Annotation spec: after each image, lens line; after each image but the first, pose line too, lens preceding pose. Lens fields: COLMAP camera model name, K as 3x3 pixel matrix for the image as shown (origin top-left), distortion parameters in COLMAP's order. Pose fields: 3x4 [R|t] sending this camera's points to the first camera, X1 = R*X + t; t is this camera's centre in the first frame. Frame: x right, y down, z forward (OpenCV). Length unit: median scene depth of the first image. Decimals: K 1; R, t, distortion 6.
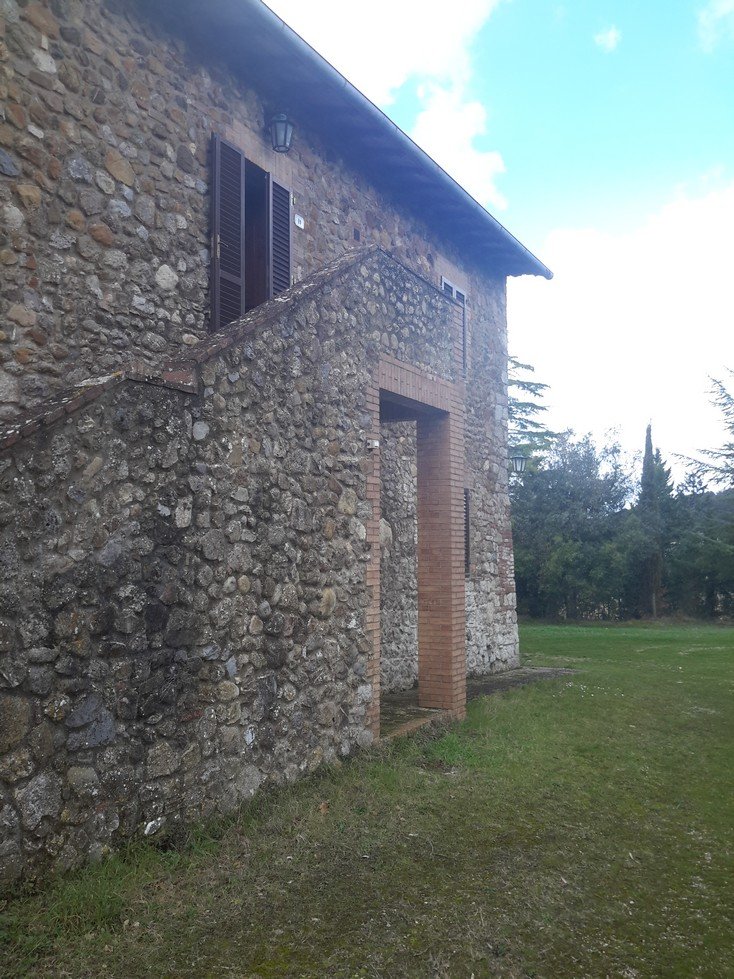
lens RADIAL K [[903.4, 0, 367.0], [0, 903.4, 489.5], [0, 0, 1]] dist [0.181986, -0.414593]
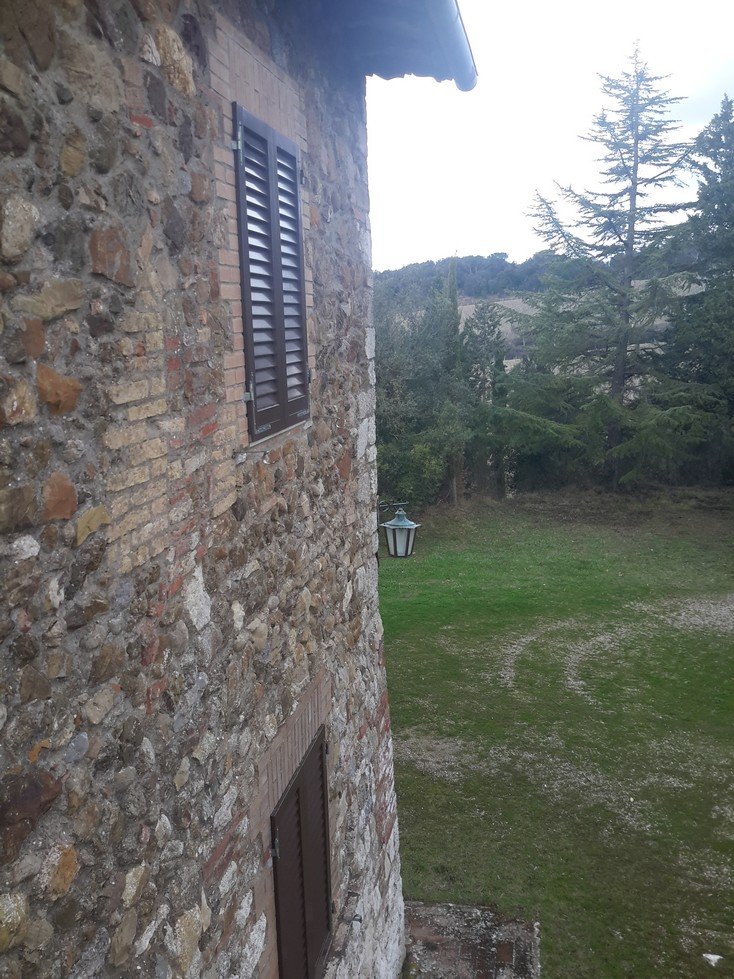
lens RADIAL K [[903.4, 0, 367.0], [0, 903.4, 489.5], [0, 0, 1]] dist [0.181986, -0.414593]
pose [[0.955683, -0.075502, 0.284550, 0.025896], [0.000734, 0.967162, 0.254160, -0.161883], [-0.294396, -0.242687, 0.924356, 0.590125]]
